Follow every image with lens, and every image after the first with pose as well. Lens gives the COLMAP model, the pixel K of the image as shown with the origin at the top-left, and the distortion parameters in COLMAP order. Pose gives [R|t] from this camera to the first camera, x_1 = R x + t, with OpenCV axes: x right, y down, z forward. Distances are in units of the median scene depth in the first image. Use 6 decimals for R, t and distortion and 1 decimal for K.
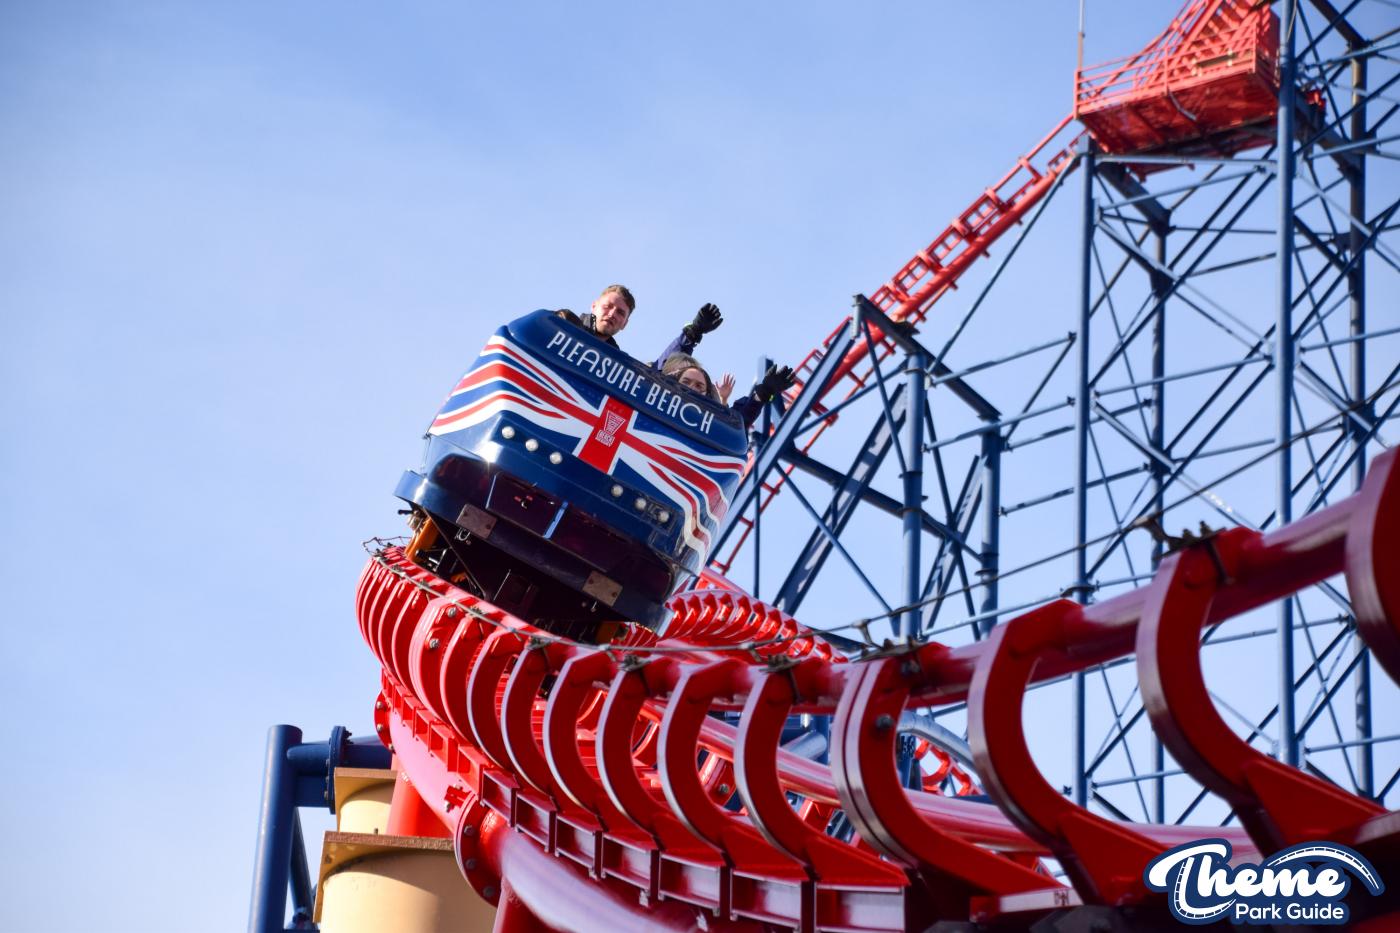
lens RADIAL K [[1945.8, 0, 698.0], [0, 1945.8, 490.8], [0, 0, 1]] dist [0.191415, 0.115372]
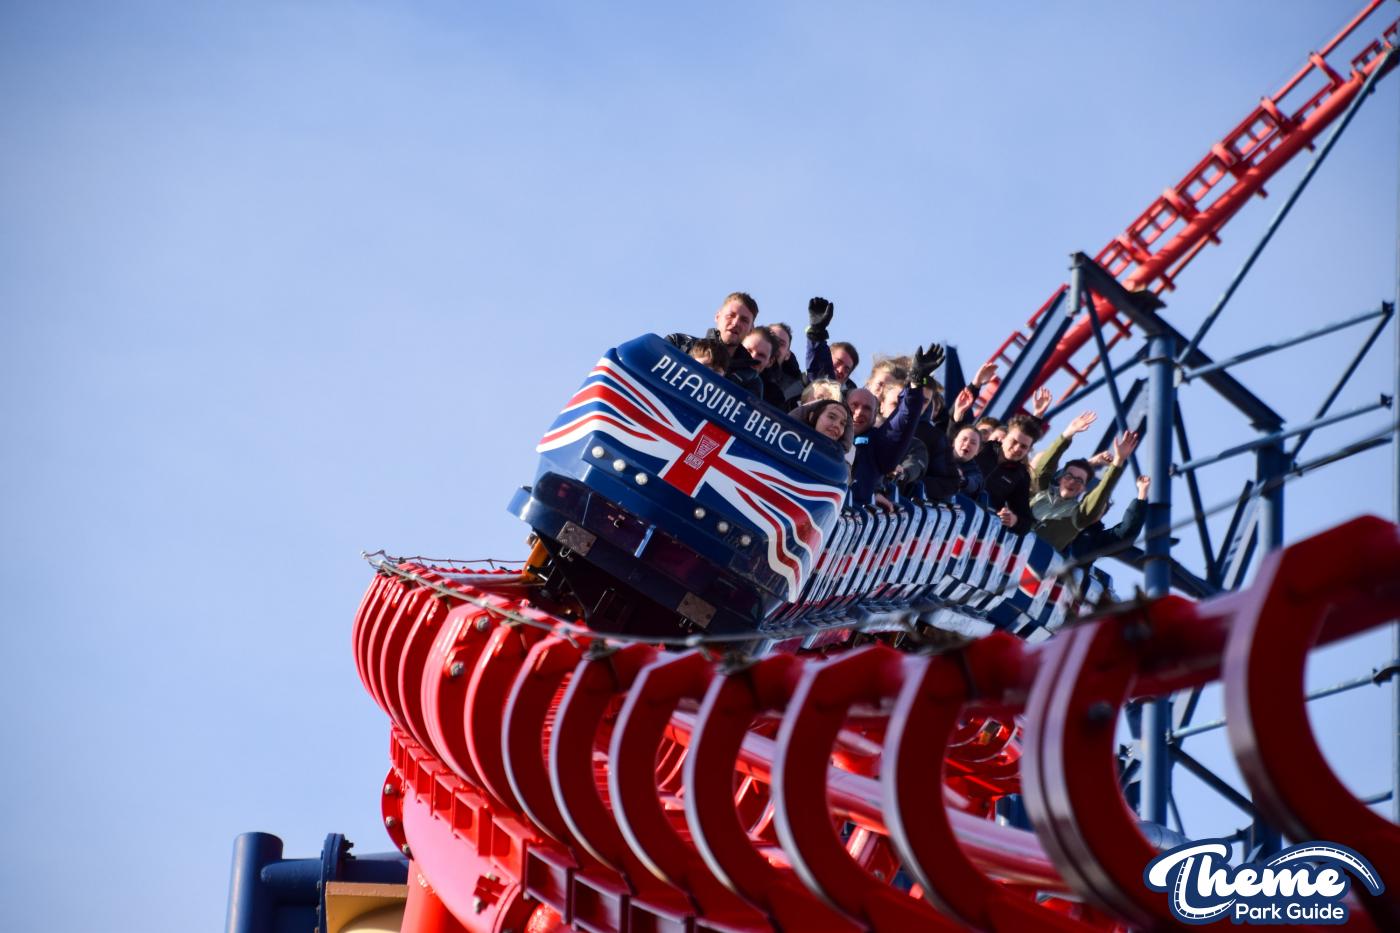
lens RADIAL K [[1945.8, 0, 698.0], [0, 1945.8, 490.8], [0, 0, 1]] dist [0.191415, 0.115372]
pose [[0.998563, -0.007459, -0.053075, -0.017470], [0.006807, 0.999899, -0.012451, -0.006830], [0.053163, 0.012072, 0.998513, 0.283213]]
